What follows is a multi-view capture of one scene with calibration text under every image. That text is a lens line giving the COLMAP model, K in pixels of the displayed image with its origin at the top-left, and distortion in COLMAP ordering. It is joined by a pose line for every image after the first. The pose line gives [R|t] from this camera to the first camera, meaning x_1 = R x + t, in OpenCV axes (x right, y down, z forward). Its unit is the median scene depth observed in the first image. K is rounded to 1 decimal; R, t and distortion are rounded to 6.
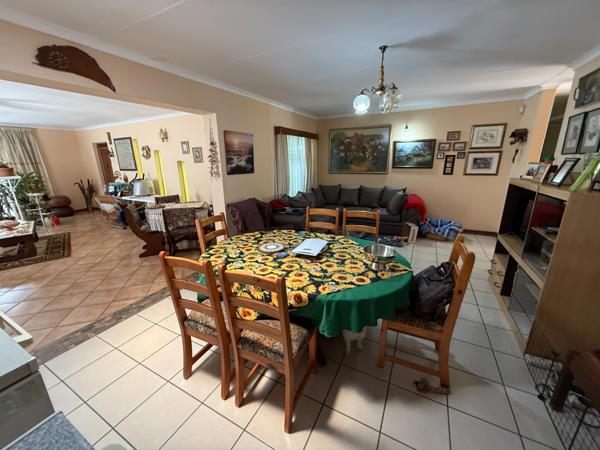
lens RADIAL K [[235.8, 0, 296.3], [0, 235.8, 222.4], [0, 0, 1]] dist [-0.000046, -0.000148]
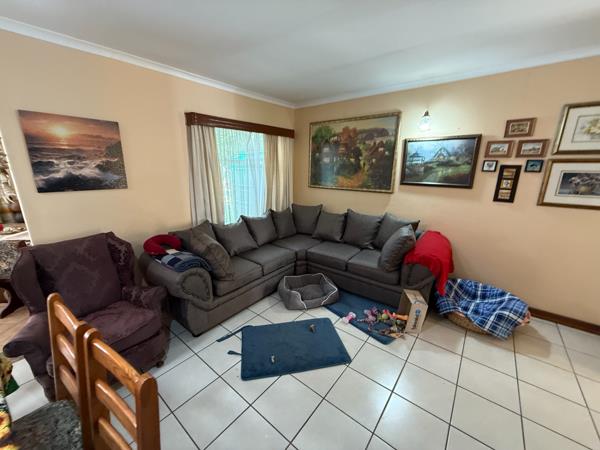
lens RADIAL K [[235.8, 0, 298.4], [0, 235.8, 223.5], [0, 0, 1]] dist [-0.000046, -0.000148]
pose [[0.982221, 0.066313, -0.175626, 0.284861], [-0.068905, 0.997585, -0.008698, -0.117011], [0.174625, 0.020645, 0.984419, 0.396971]]
